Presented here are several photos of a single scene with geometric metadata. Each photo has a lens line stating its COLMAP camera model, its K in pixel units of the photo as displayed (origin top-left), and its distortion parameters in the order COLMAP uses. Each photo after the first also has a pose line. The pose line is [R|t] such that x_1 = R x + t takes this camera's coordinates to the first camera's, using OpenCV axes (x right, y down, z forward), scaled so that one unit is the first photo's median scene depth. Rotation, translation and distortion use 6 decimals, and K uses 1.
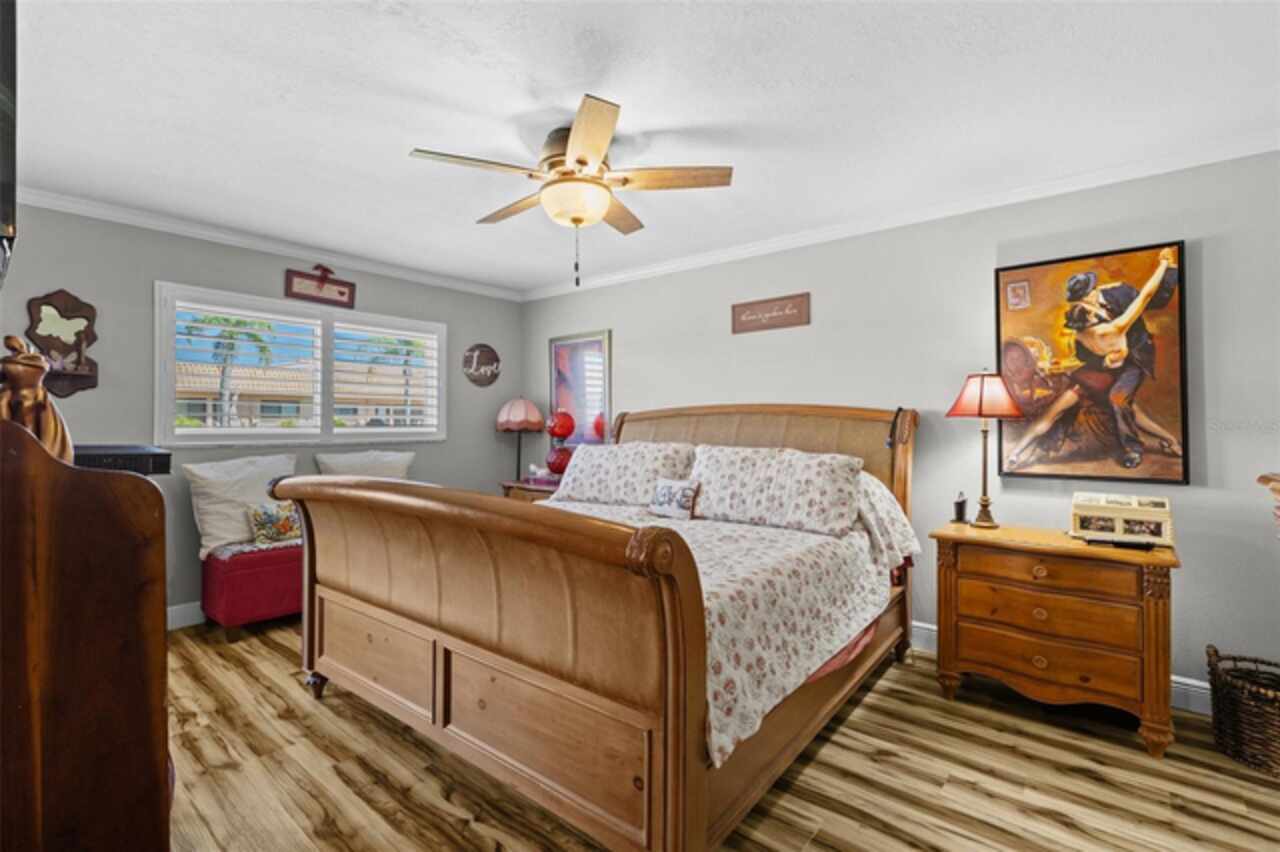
lens RADIAL K [[580.7, 0, 642.6], [0, 580.7, 420.5], [0, 0, 1]] dist [0.001202, 0.000084]
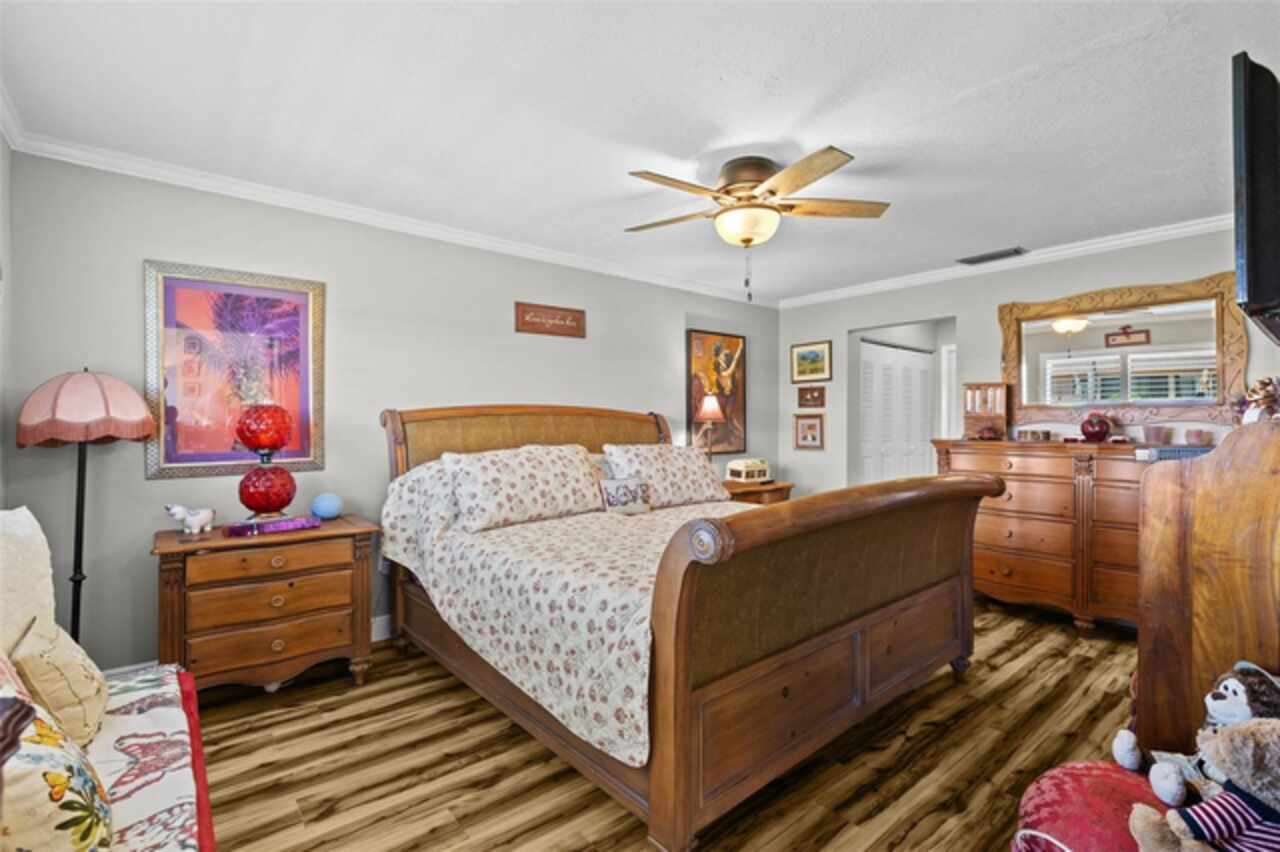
lens RADIAL K [[580.7, 0, 642.6], [0, 580.7, 420.5], [0, 0, 1]] dist [0.001202, 0.000084]
pose [[0.183900, -0.001907, 0.982943, -1.058577], [-0.010001, 0.999943, 0.003811, -0.008523], [-0.982894, -0.010531, 0.183871, 0.851024]]
